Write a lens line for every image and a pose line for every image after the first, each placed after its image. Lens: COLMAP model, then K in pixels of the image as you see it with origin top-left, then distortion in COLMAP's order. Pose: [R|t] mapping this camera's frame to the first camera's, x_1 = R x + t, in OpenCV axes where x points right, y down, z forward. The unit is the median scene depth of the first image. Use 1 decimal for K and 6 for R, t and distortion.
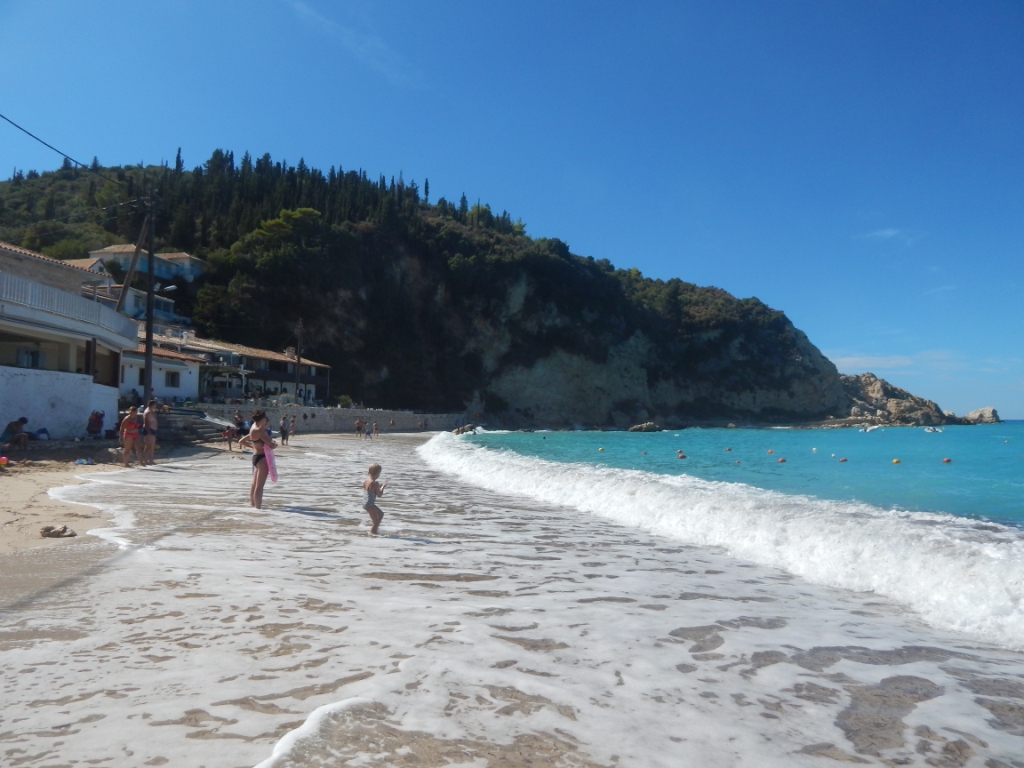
lens RADIAL K [[657.6, 0, 512.0], [0, 657.6, 384.0], [0, 0, 1]] dist [-0.000522, -0.017191]
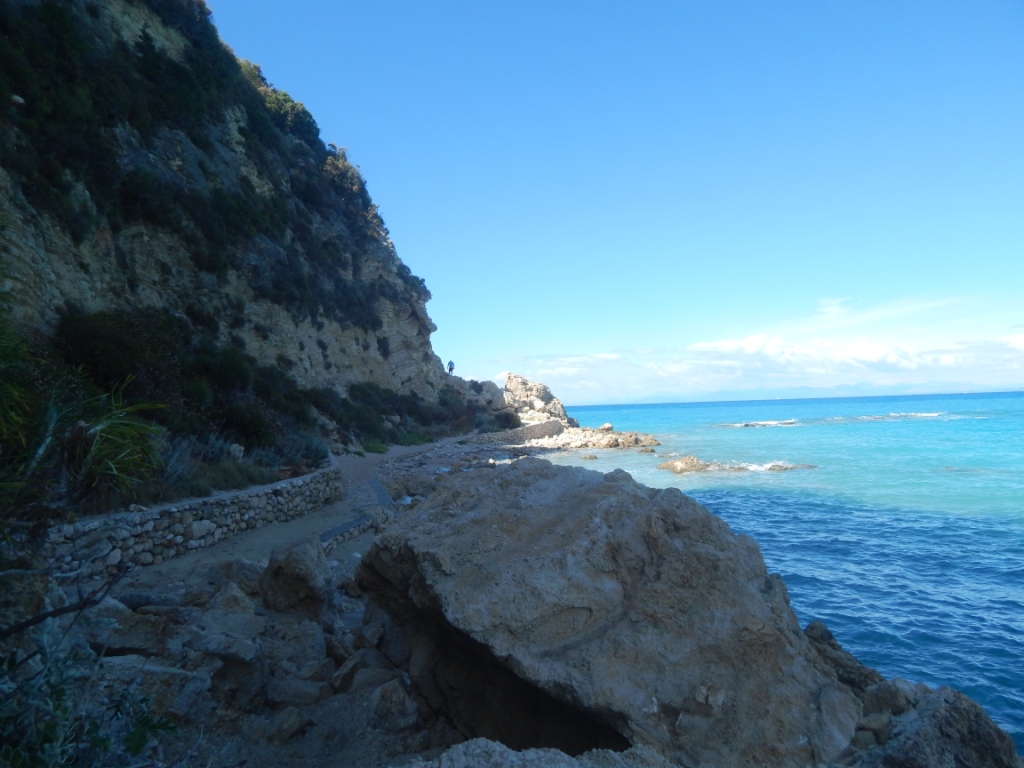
lens RADIAL K [[657.6, 0, 512.0], [0, 657.6, 384.0], [0, 0, 1]] dist [-0.000522, -0.017191]
pose [[0.453870, 0.019921, 0.890845, 0.221131], [-0.020418, 0.999720, -0.011953, 0.046144], [-0.890834, -0.012764, 0.454150, 1.018638]]
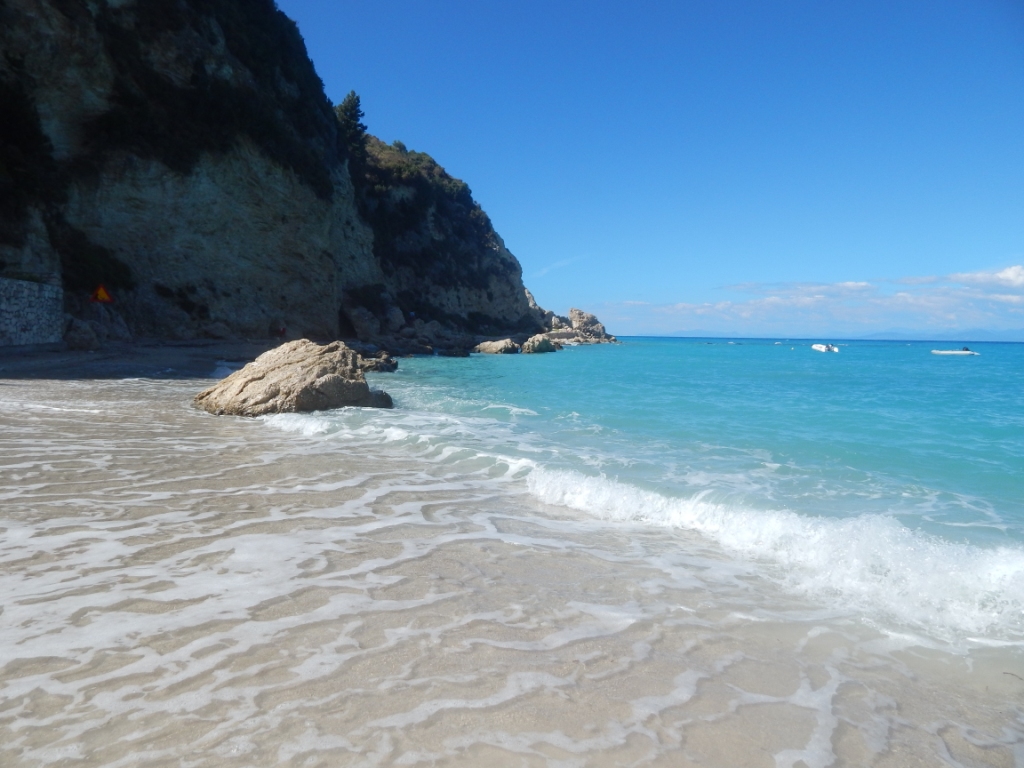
lens RADIAL K [[657.6, 0, 512.0], [0, 657.6, 384.0], [0, 0, 1]] dist [-0.000522, -0.017191]
pose [[0.702581, -0.039294, 0.710519, -0.099022], [-0.059492, 0.991735, 0.113673, 0.035769], [-0.709113, -0.122134, 0.694436, 0.591546]]
